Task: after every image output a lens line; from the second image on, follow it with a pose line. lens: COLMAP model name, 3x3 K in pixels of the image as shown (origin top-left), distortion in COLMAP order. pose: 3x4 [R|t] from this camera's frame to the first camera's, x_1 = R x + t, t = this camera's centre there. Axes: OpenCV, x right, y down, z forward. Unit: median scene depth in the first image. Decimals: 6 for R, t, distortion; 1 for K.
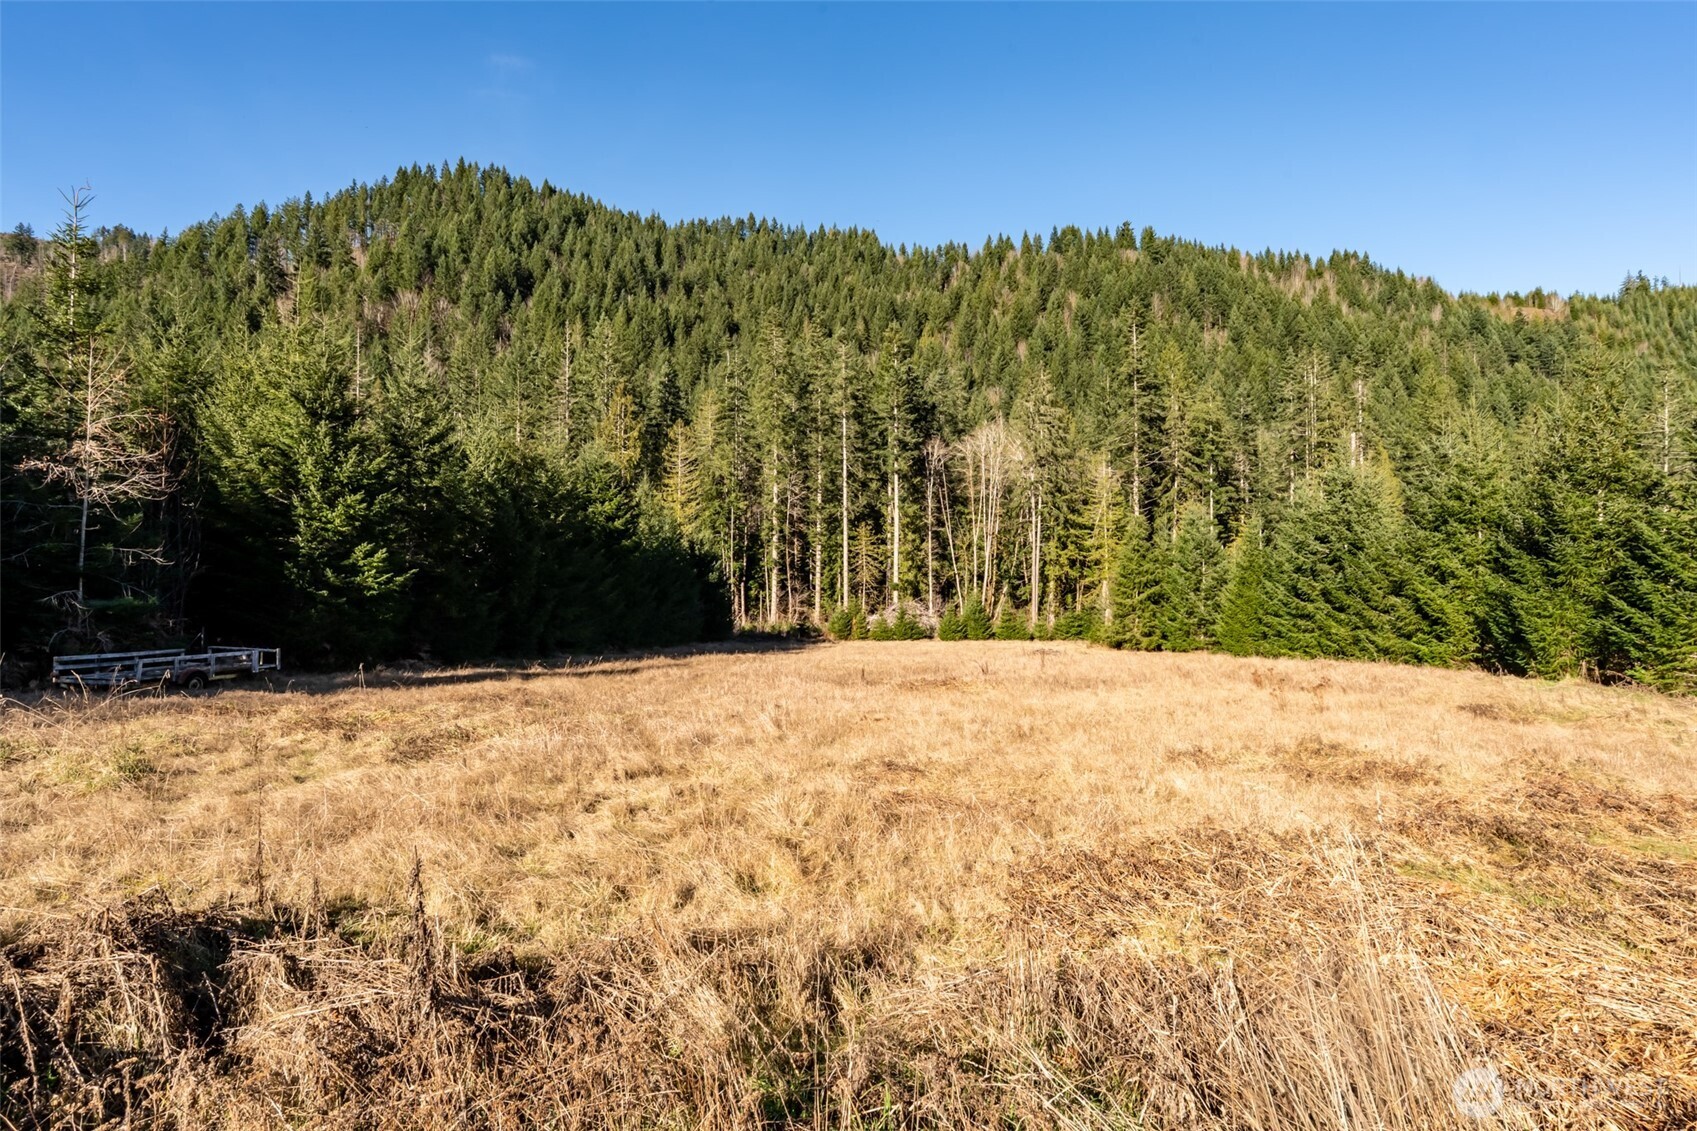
lens RADIAL K [[872.2, 0, 848.0], [0, 872.2, 563.6], [0, 0, 1]] dist [0.000778, 0.001614]
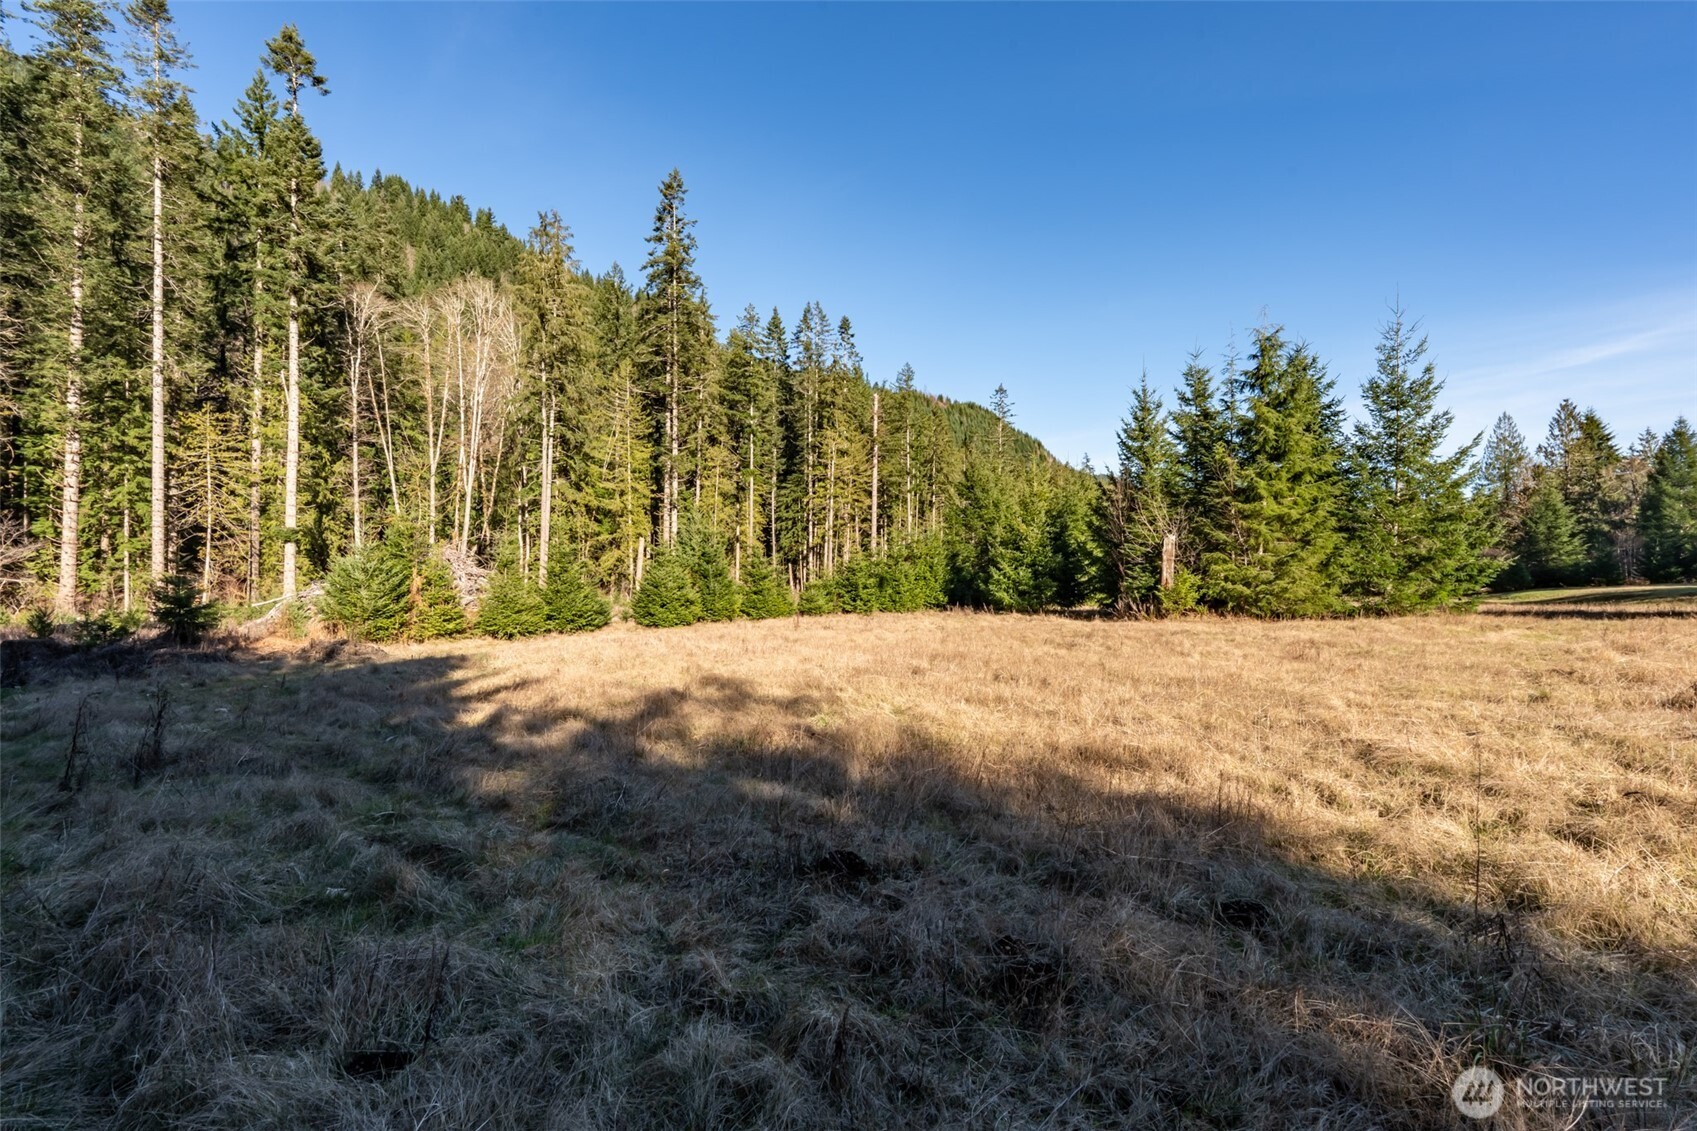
lens RADIAL K [[741.9, 0, 846.2], [0, 741.9, 565.5], [0, 0, 1]] dist [-0.002436, 0.000461]
pose [[0.660596, 0.005450, 0.750722, -0.019349], [-0.016369, 0.999841, 0.007144, 0.011843], [-0.750563, -0.017008, 0.660580, 0.150798]]
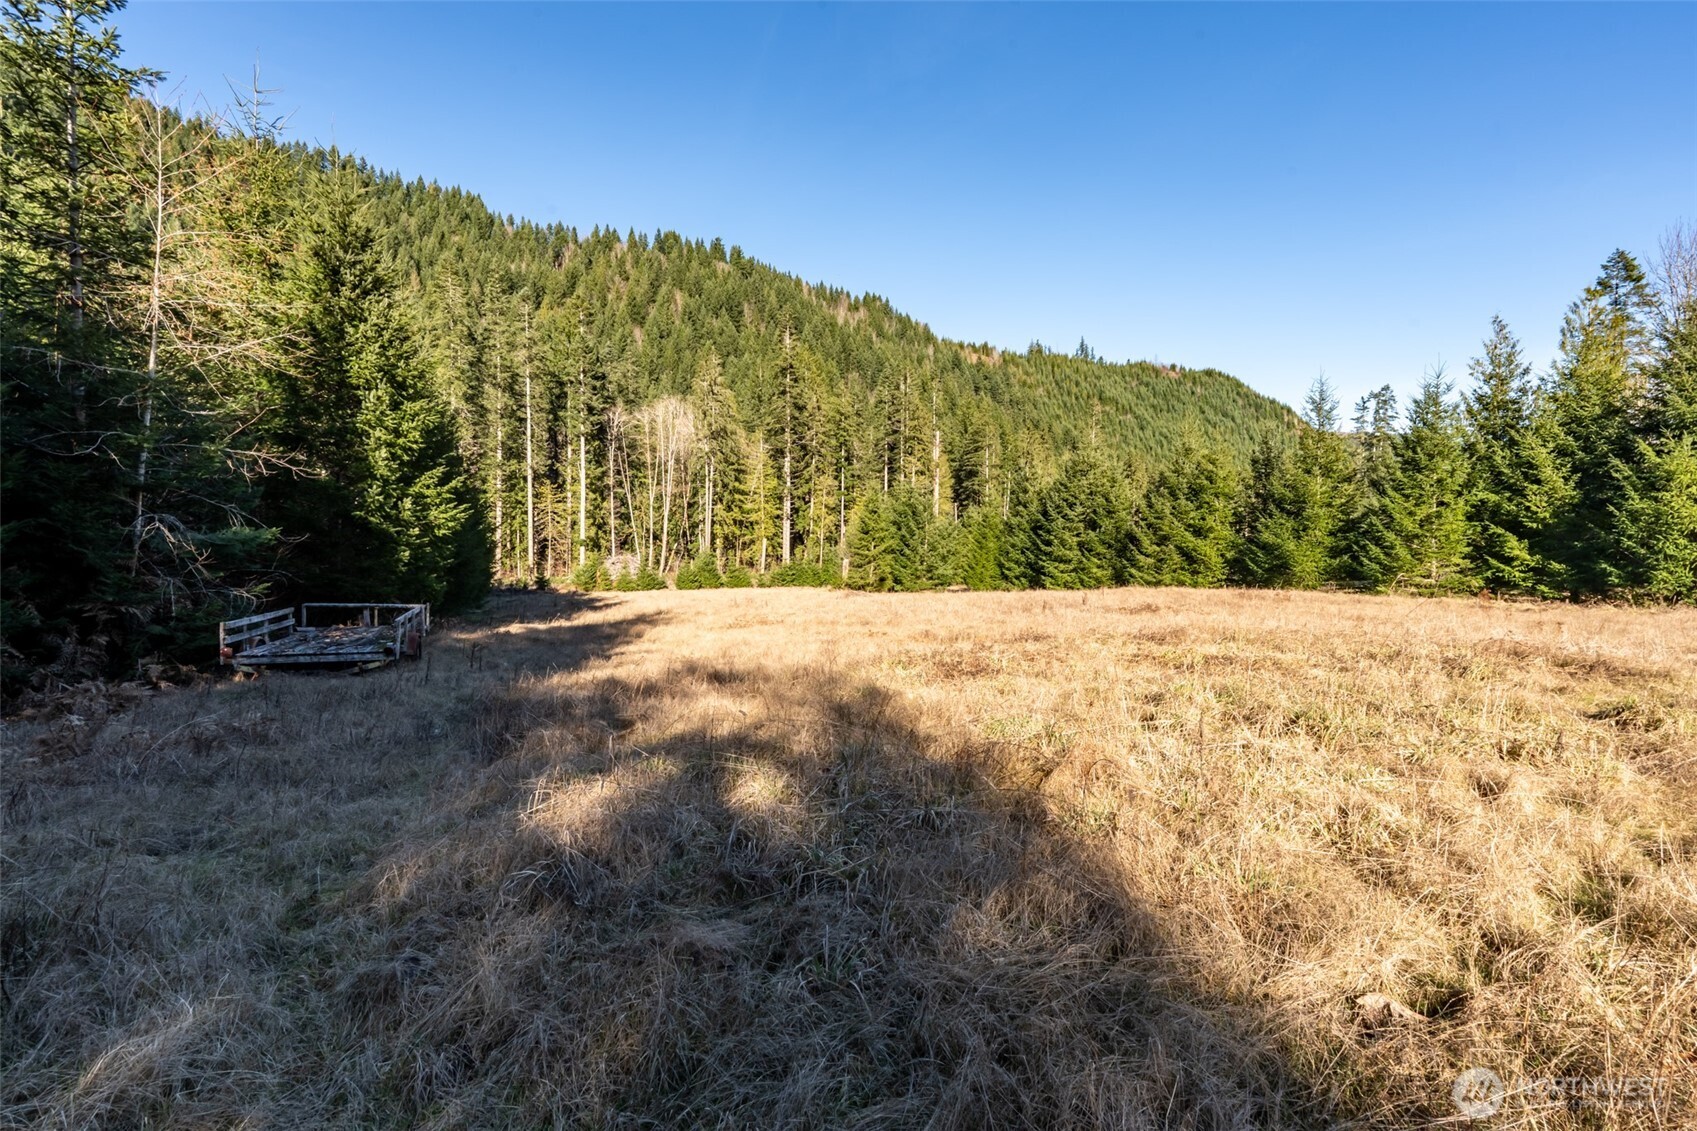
lens RADIAL K [[741.9, 0, 850.2], [0, 741.9, 566.8], [0, 0, 1]] dist [-0.002436, 0.000461]
pose [[0.869028, -0.012547, 0.494604, -0.036422], [-0.014655, 0.998587, 0.051080, 0.001590], [-0.494546, -0.051639, 0.867616, 0.015750]]
